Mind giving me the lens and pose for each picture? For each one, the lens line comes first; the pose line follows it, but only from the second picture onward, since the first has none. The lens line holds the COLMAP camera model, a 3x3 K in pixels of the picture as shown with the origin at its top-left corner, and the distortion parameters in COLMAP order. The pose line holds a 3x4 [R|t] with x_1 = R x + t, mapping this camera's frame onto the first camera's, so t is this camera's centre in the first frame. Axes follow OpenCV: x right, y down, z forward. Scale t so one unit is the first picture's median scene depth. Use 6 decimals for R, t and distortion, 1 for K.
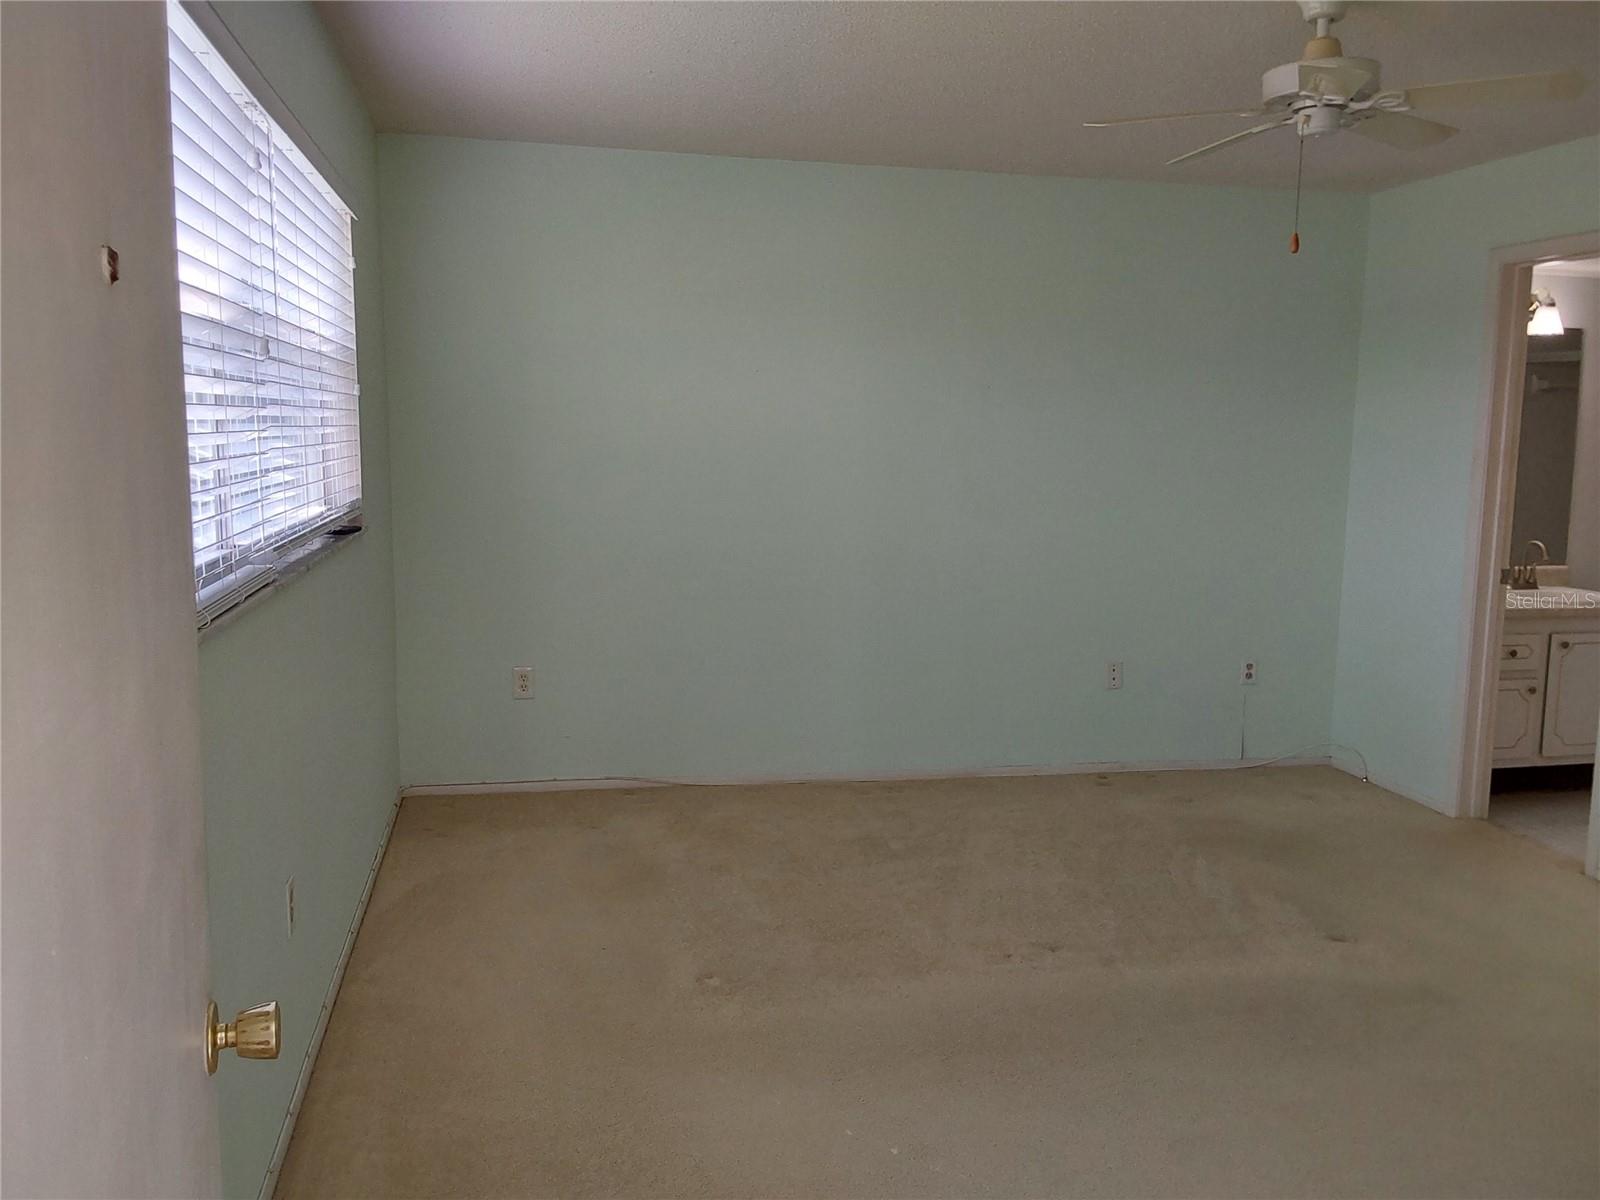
lens RADIAL K [[1295.1, 0, 805.2], [0, 1295.1, 602.6], [0, 0, 1]] dist [0.120755, -0.155432]
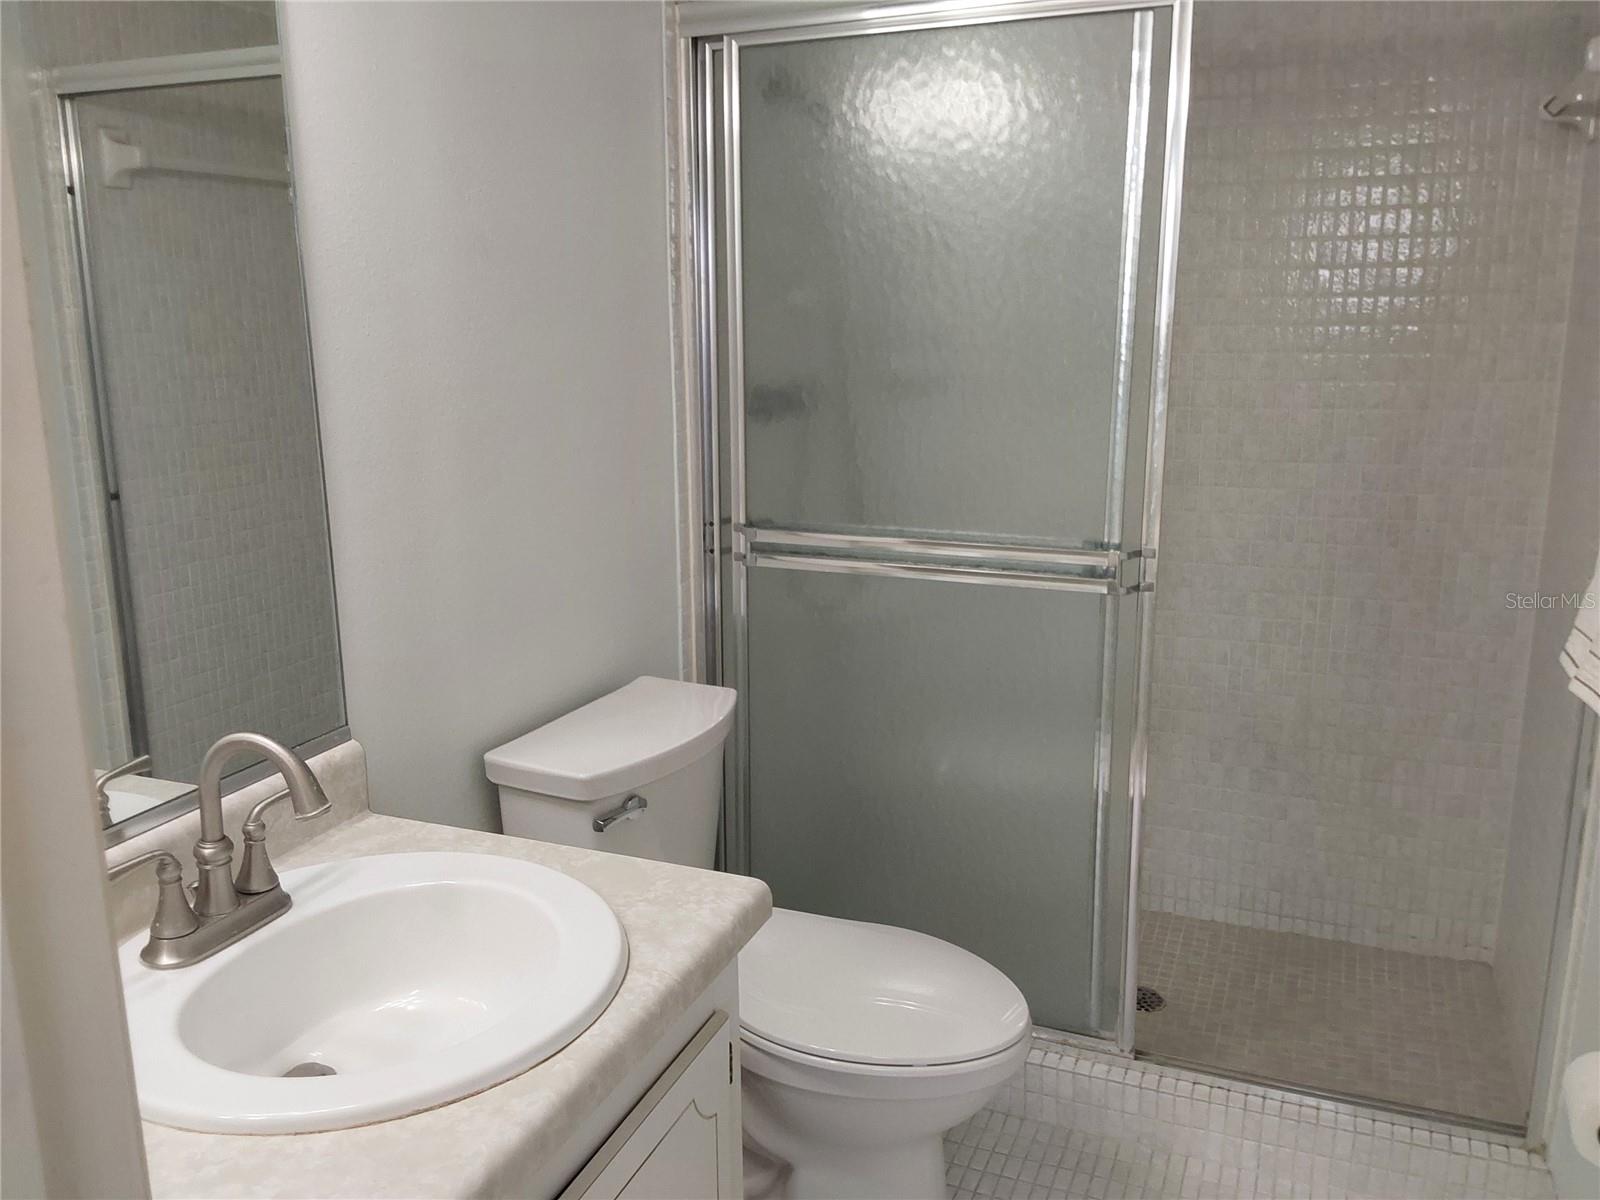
lens RADIAL K [[1295.1, 0, 799.9], [0, 1295.1, 597.2], [0, 0, 1]] dist [0.120755, -0.155432]
pose [[0.574739, -0.197982, 0.794027, 0.517013], [0.122765, 0.980172, 0.155535, -0.108942], [-0.809076, 0.008086, 0.587648, 0.947097]]
